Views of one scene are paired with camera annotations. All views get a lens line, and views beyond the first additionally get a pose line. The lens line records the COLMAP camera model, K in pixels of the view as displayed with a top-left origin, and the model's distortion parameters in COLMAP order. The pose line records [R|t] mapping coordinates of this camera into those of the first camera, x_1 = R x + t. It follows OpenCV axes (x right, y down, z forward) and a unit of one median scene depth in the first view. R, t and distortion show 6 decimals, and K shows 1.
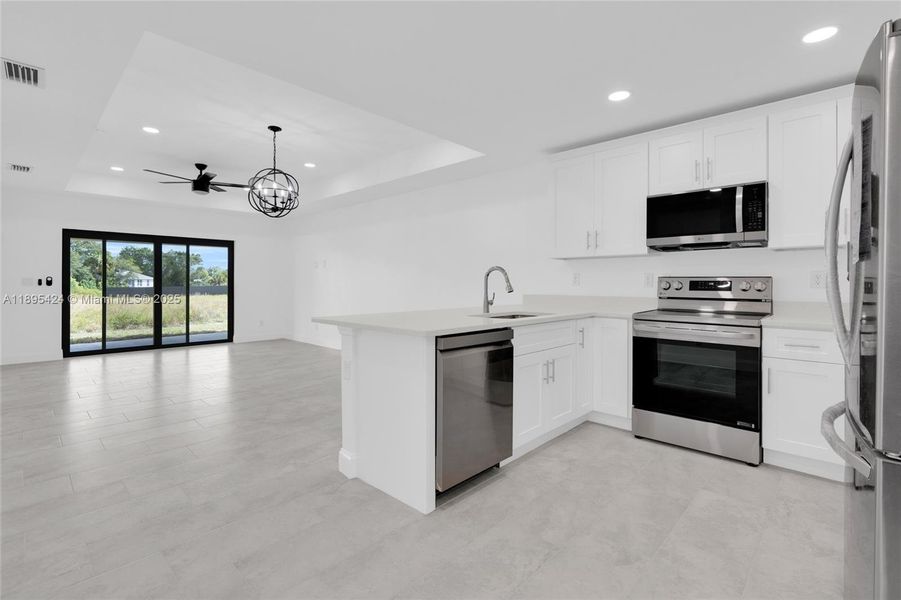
lens RADIAL K [[417.8, 0, 449.5], [0, 417.8, 283.3], [0, 0, 1]] dist [0.000943, 0.000295]
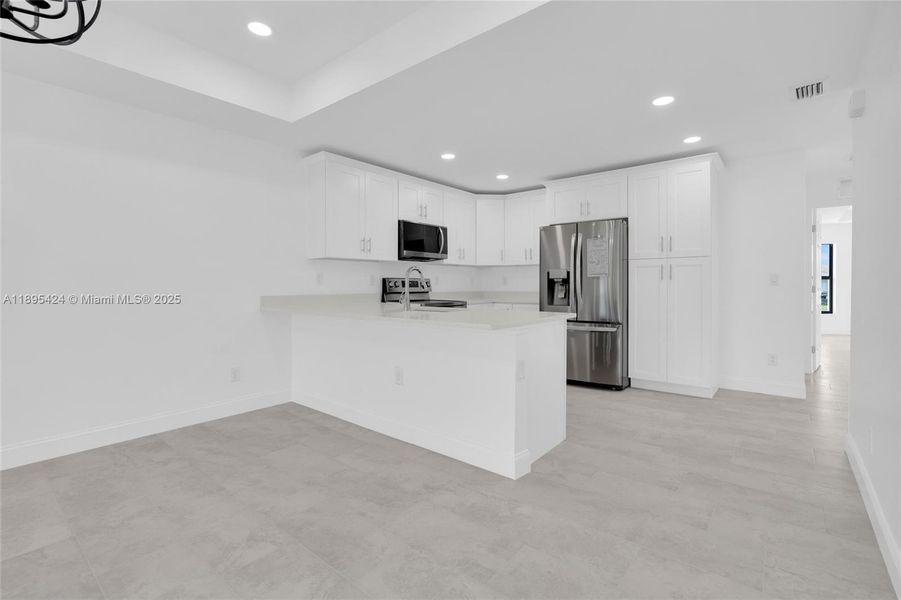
lens RADIAL K [[417.8, 0, 449.5], [0, 417.8, 283.3], [0, 0, 1]] dist [0.000943, 0.000295]
pose [[-0.082651, -0.005183, 0.996565, -0.483805], [-0.001230, 0.999986, 0.005099, -0.001757], [-0.996578, -0.000804, -0.082656, 0.495961]]
